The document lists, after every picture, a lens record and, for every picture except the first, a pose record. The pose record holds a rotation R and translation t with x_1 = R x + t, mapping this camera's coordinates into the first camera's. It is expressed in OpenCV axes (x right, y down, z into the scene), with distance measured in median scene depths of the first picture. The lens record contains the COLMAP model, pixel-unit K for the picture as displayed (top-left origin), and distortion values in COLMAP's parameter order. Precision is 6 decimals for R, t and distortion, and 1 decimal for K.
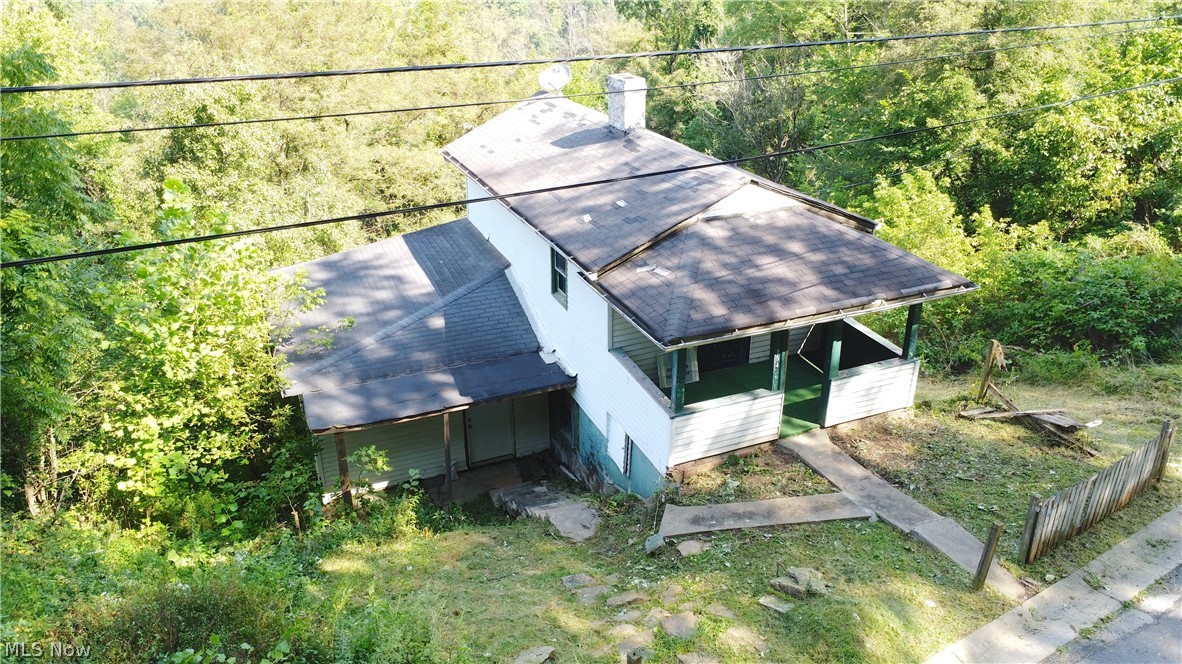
lens RADIAL K [[882.3, 0, 591.6], [0, 882.3, 333.8], [0, 0, 1]] dist [0.005173, -0.007571]
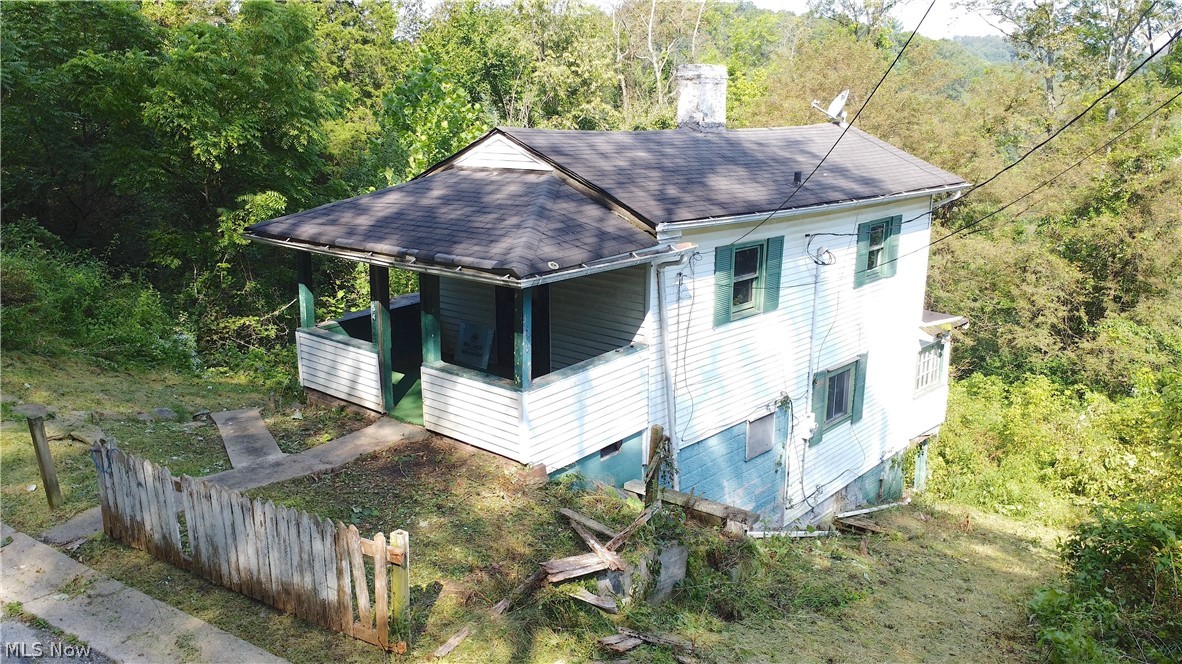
lens RADIAL K [[882.3, 0, 592.7], [0, 882.3, 333.7], [0, 0, 1]] dist [0.005173, -0.007571]
pose [[0.431601, 0.219860, -0.874861, 0.913723], [-0.368311, 0.928270, 0.051581, -0.061867], [0.823449, 0.299959, 0.481619, 0.659842]]
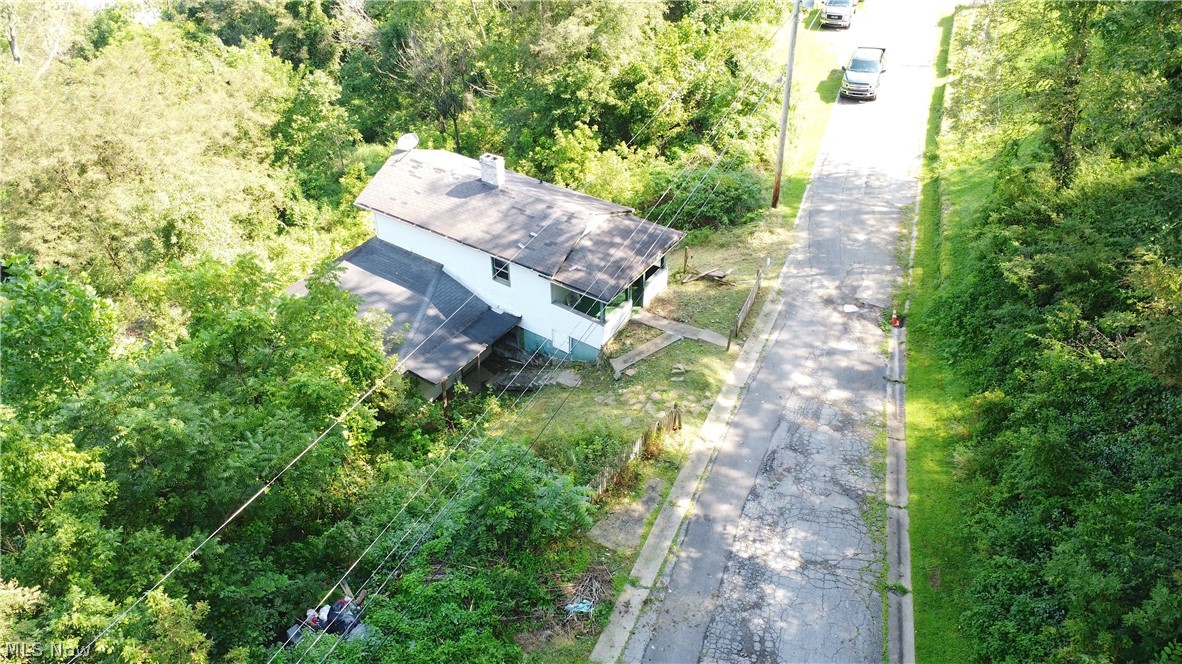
lens RADIAL K [[882.3, 0, 589.7], [0, 882.3, 334.9], [0, 0, 1]] dist [0.005173, -0.007571]
pose [[0.842124, -0.325177, 0.430217, -0.826923], [0.224964, 0.936854, 0.267762, -0.451644], [-0.490121, -0.128705, 0.862100, -0.904137]]
